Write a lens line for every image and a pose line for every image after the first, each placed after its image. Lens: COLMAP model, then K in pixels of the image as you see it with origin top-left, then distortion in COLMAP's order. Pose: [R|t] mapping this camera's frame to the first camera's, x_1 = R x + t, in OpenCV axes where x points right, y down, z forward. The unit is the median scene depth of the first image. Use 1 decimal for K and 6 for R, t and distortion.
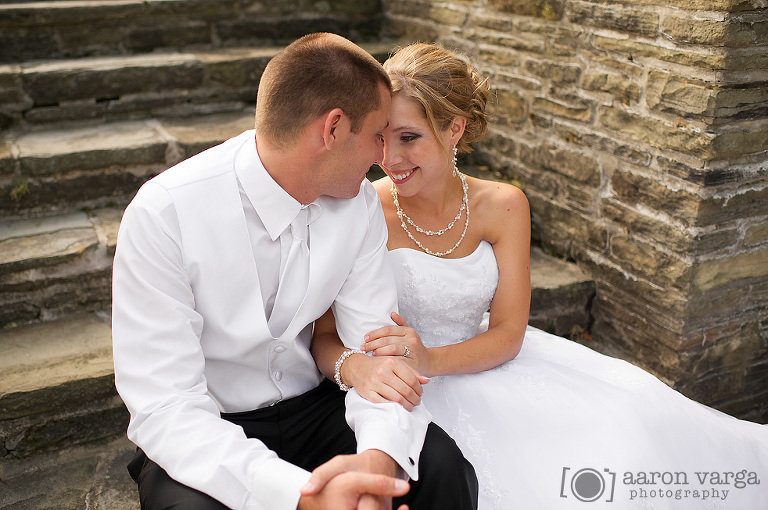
lens RADIAL K [[855.5, 0, 383.1], [0, 855.5, 291.7], [0, 0, 1]] dist [-0.034639, -0.043794]
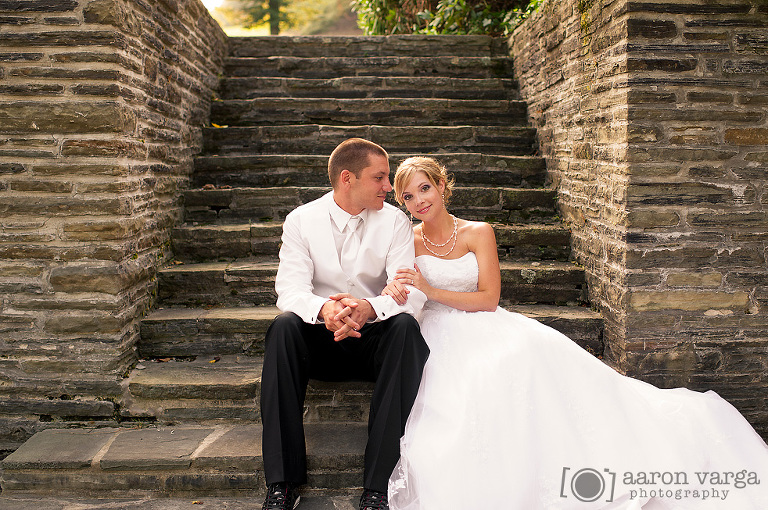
lens RADIAL K [[855.5, 0, 383.1], [0, 855.5, 291.7], [0, 0, 1]] dist [-0.034639, -0.043794]
pose [[0.926136, 0.063510, -0.371805, 0.529303], [-0.144092, 0.970533, -0.193139, 0.348002], [0.348583, 0.232447, 0.907997, -0.655510]]
